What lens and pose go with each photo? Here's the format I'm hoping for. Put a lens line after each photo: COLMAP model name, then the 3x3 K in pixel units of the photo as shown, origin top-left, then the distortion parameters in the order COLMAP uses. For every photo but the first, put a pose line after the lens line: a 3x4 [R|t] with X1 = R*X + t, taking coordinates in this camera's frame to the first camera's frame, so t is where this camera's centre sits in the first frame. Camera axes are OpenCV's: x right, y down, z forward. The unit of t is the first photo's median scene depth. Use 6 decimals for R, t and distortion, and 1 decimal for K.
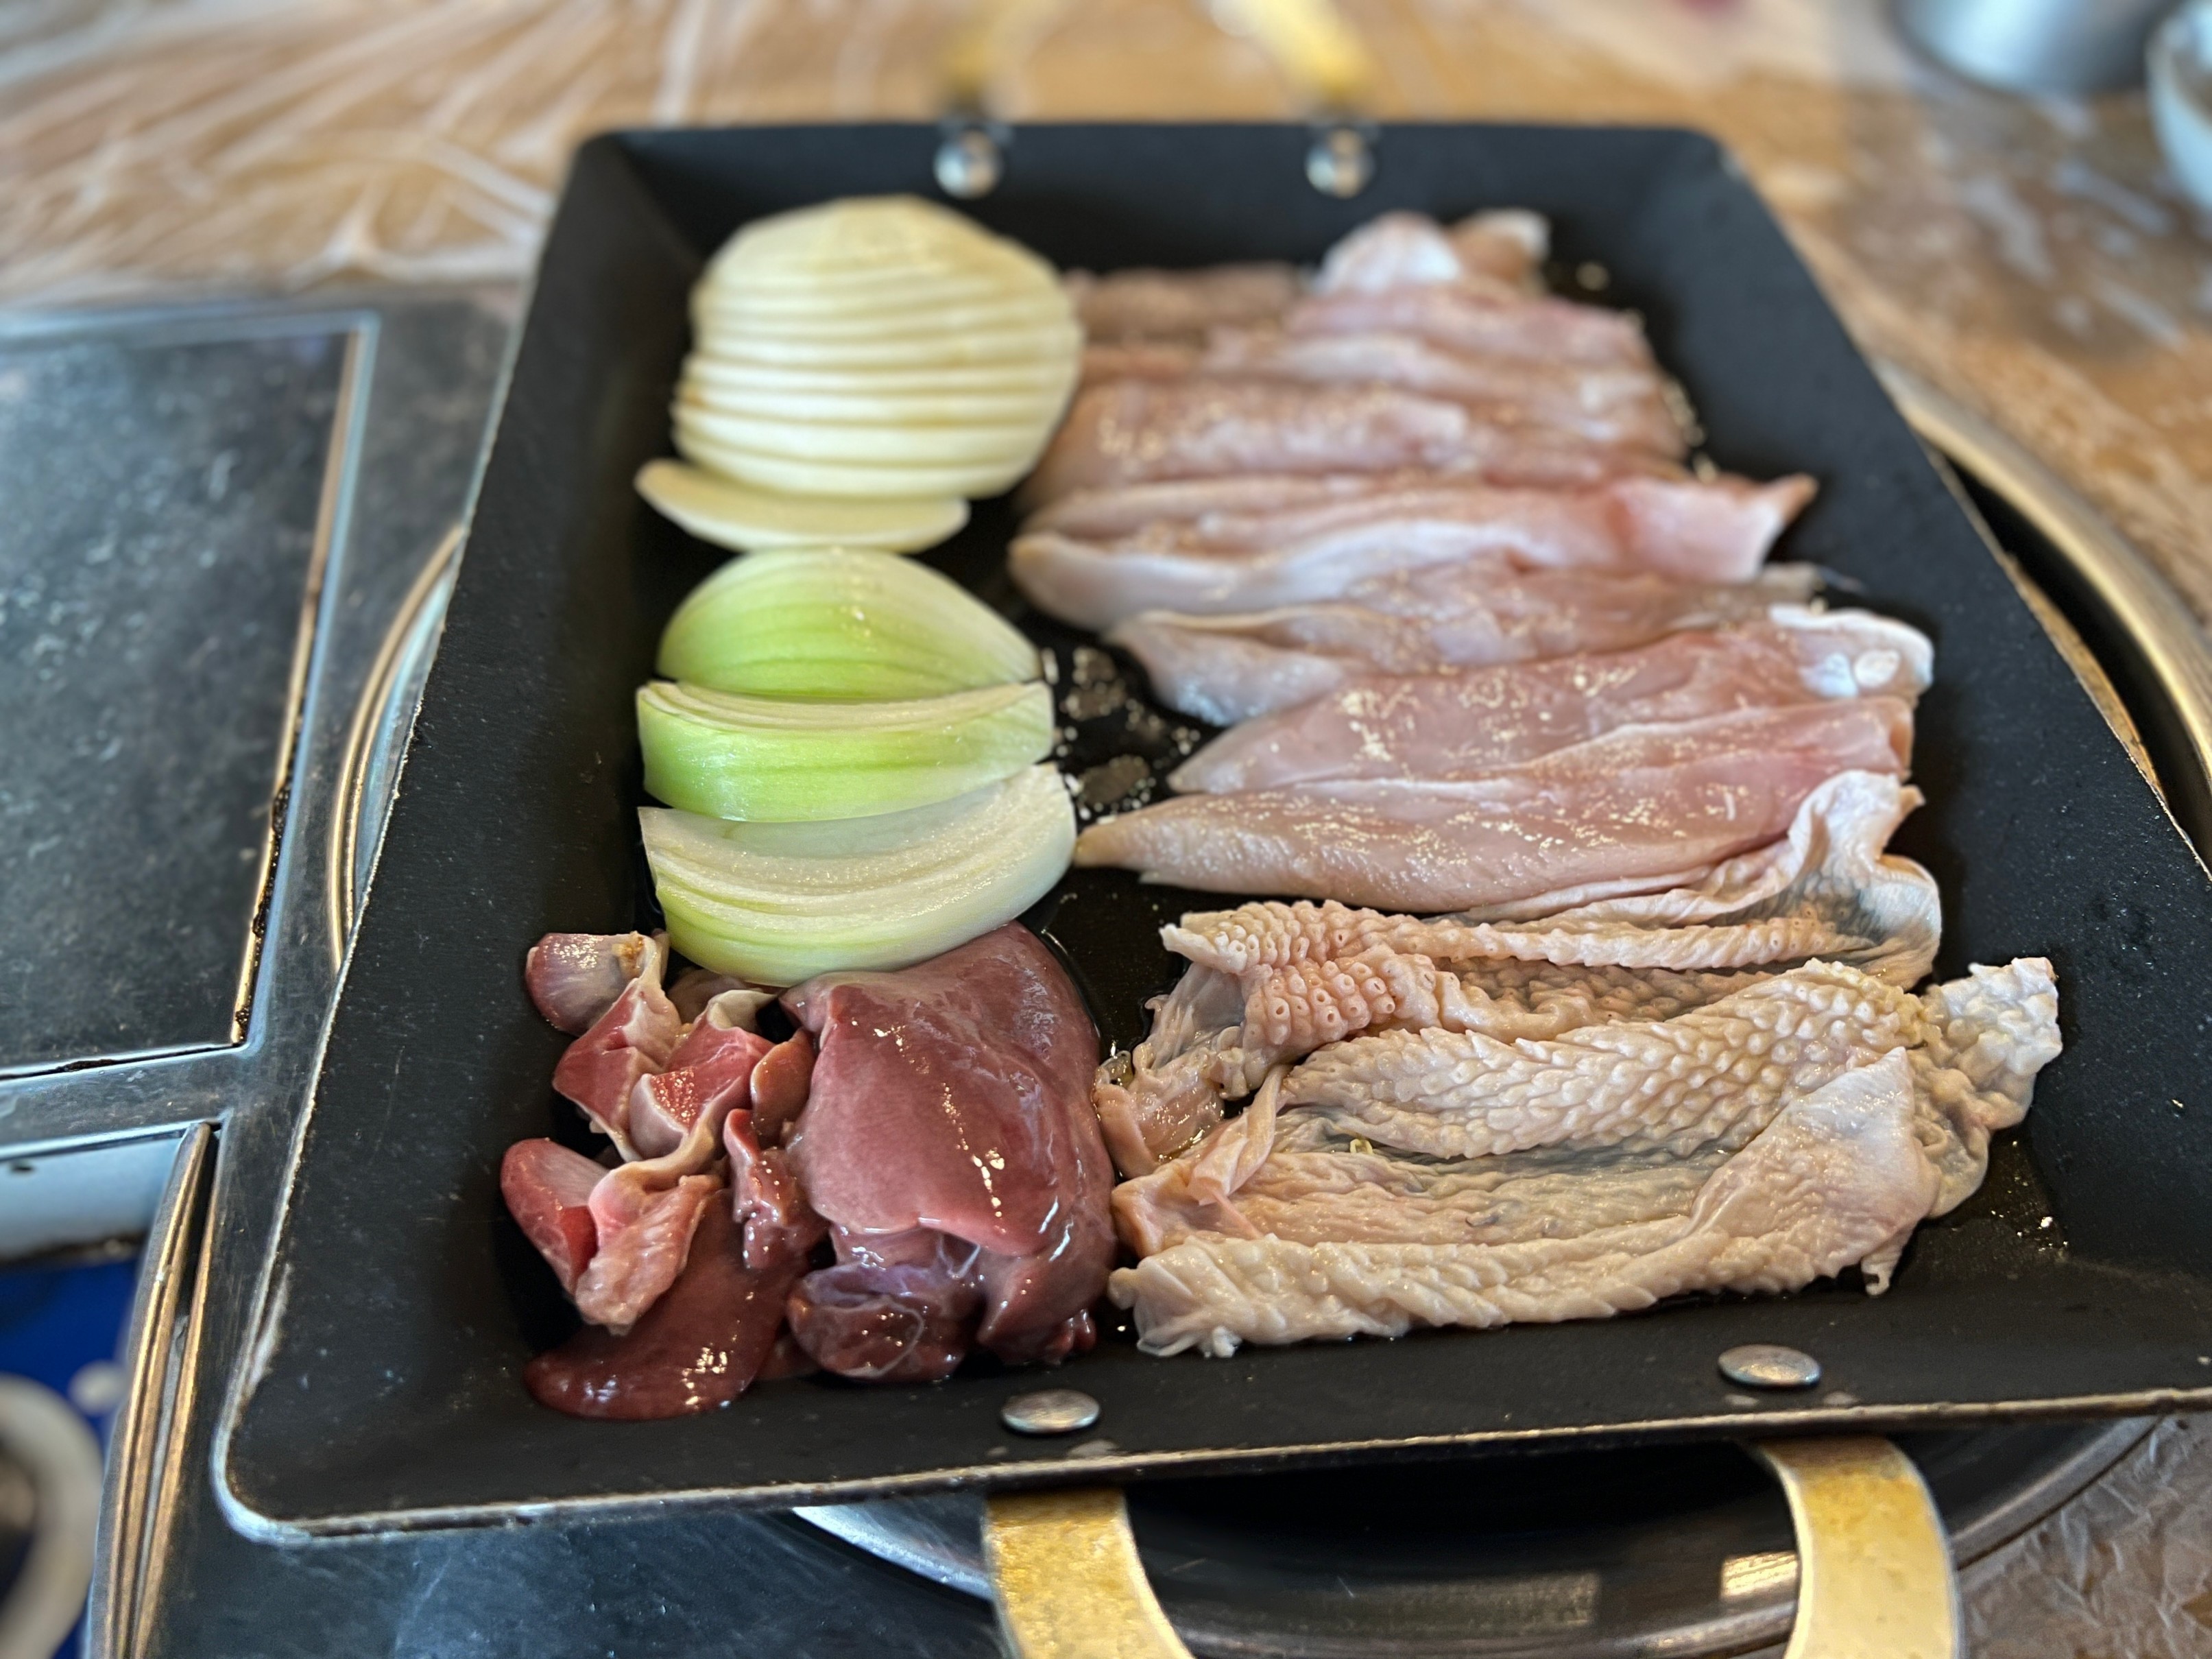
lens RADIAL K [[1739.2, 0, 1098.7], [0, 1739.2, 792.1], [0, 0, 1]] dist [0.061222, -0.076995]
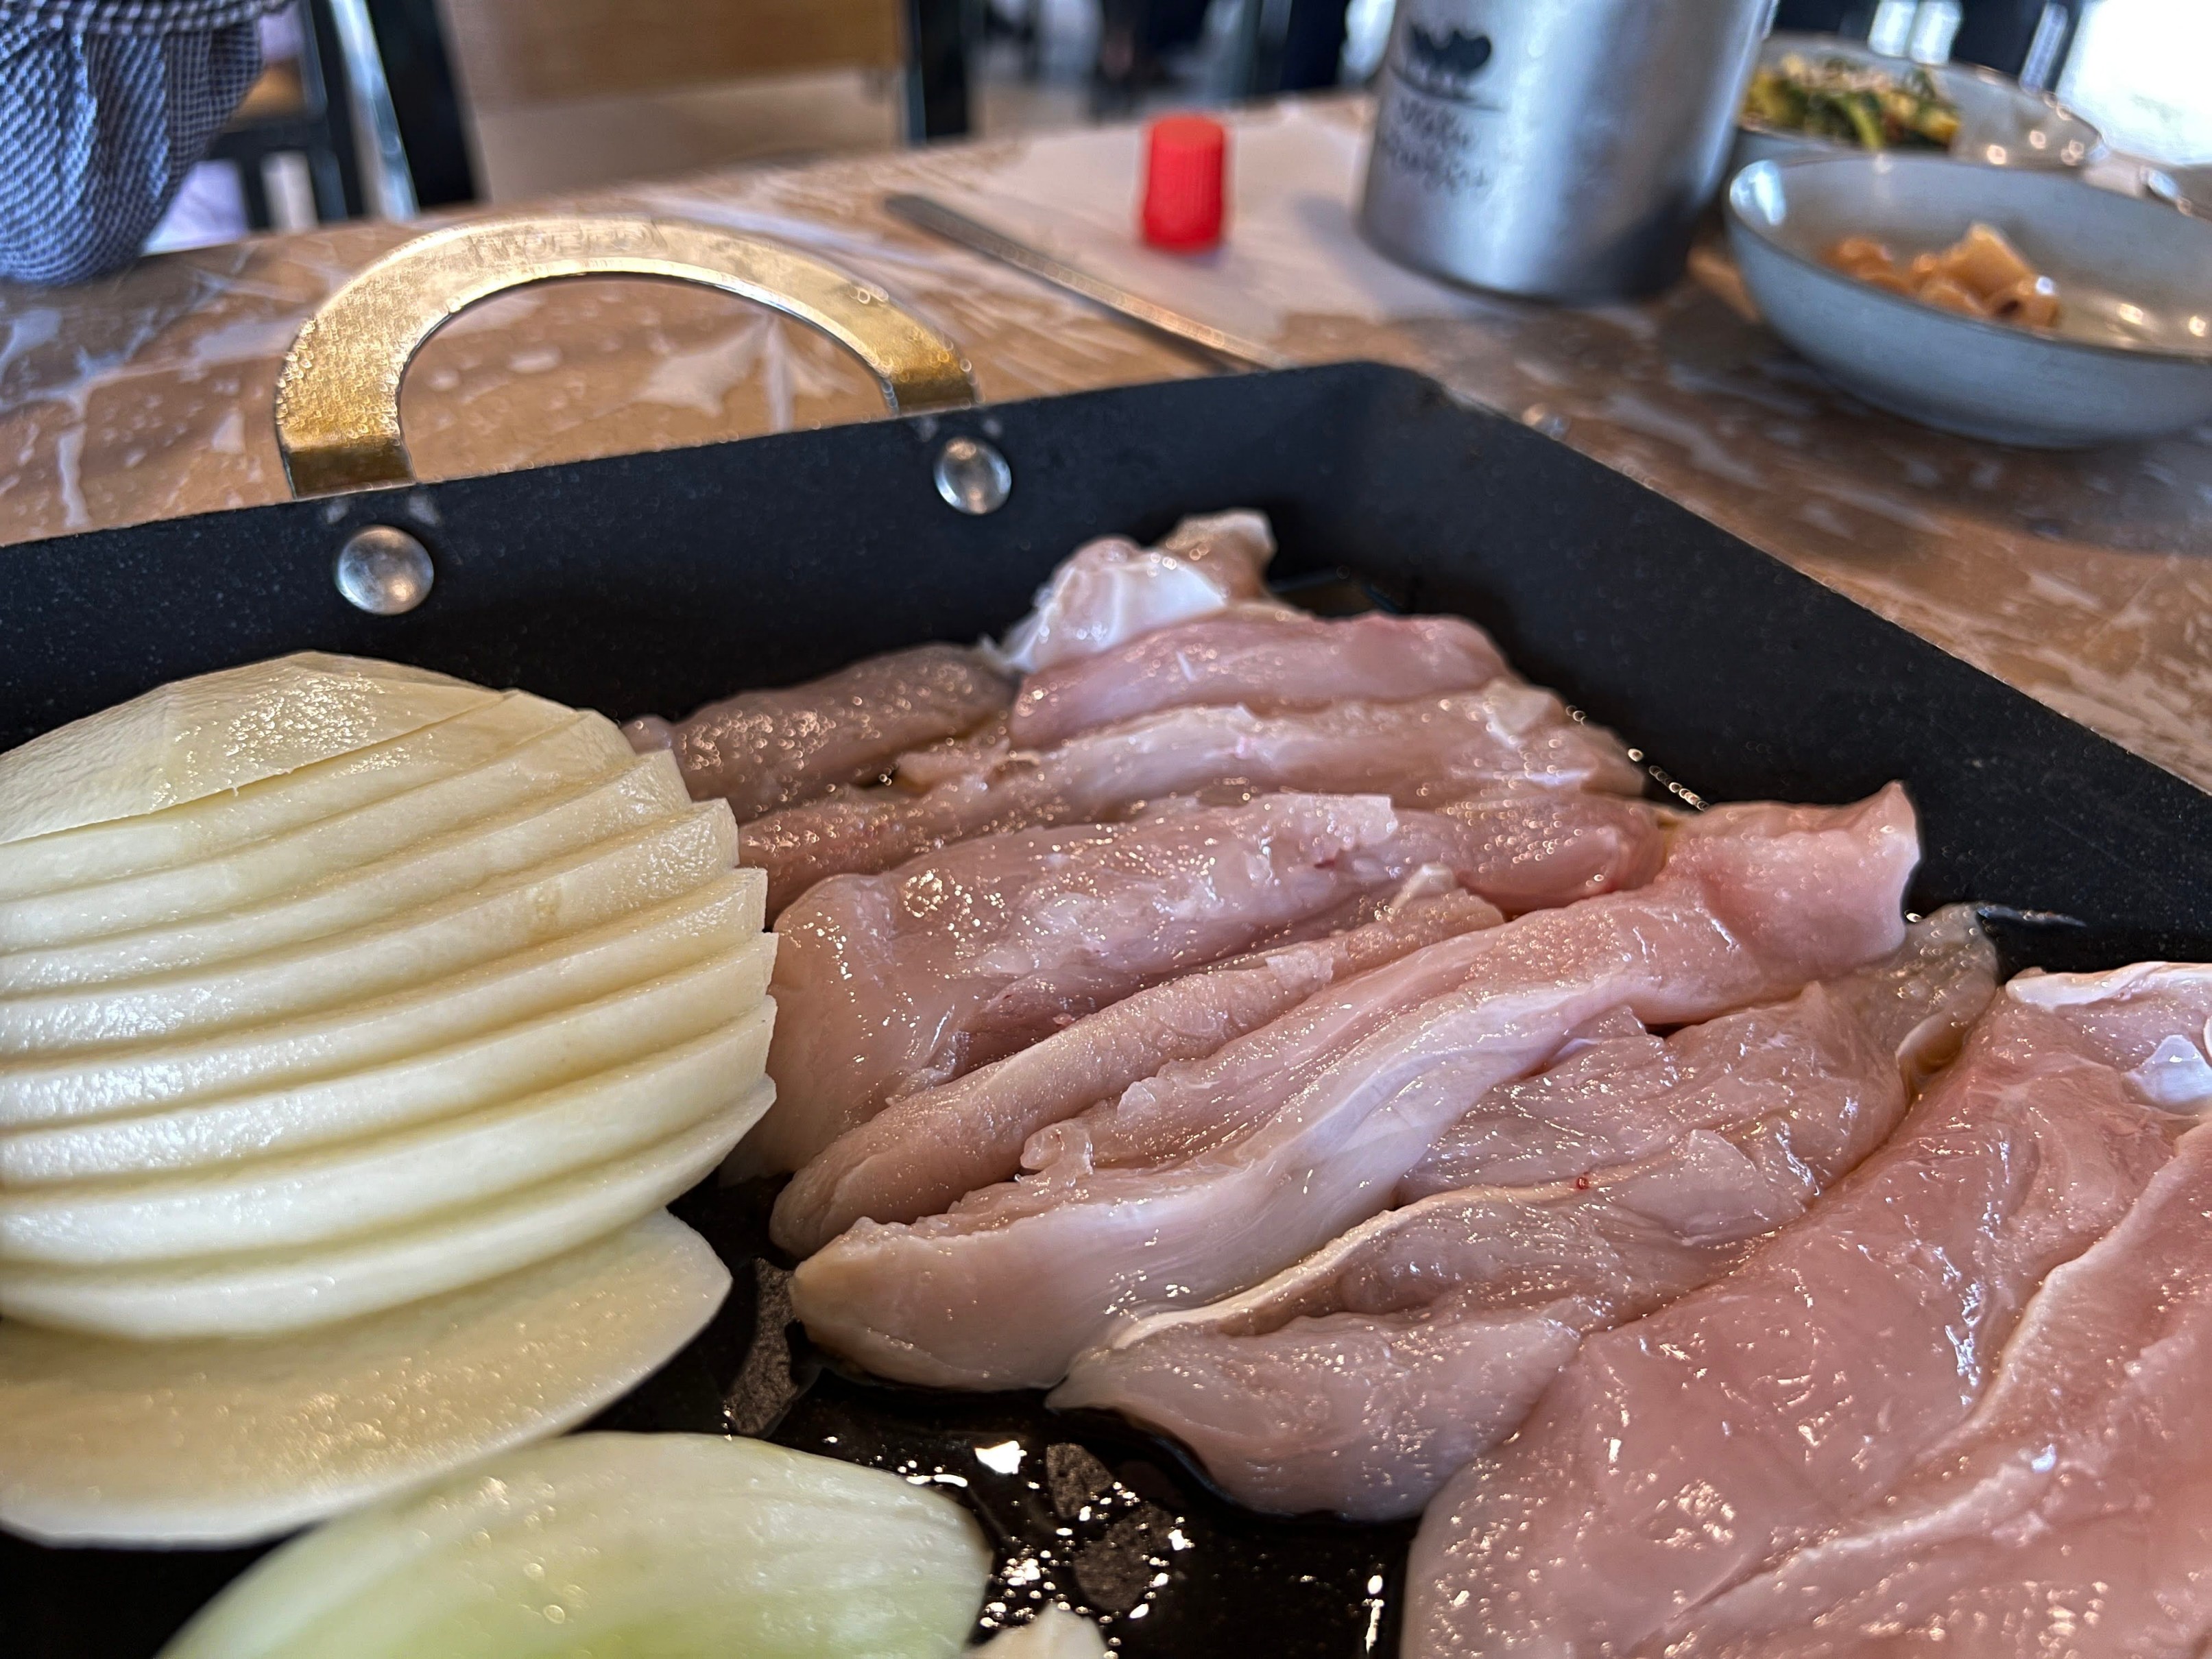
lens RADIAL K [[1739.2, 0, 1103.6], [0, 1739.2, 835.7], [0, 0, 1]] dist [0.061222, -0.076995]
pose [[0.883697, -0.232518, 0.406220, -0.169316], [0.300800, 0.947055, -0.112278, -0.207758], [-0.358606, 0.221411, 0.906851, 0.607538]]
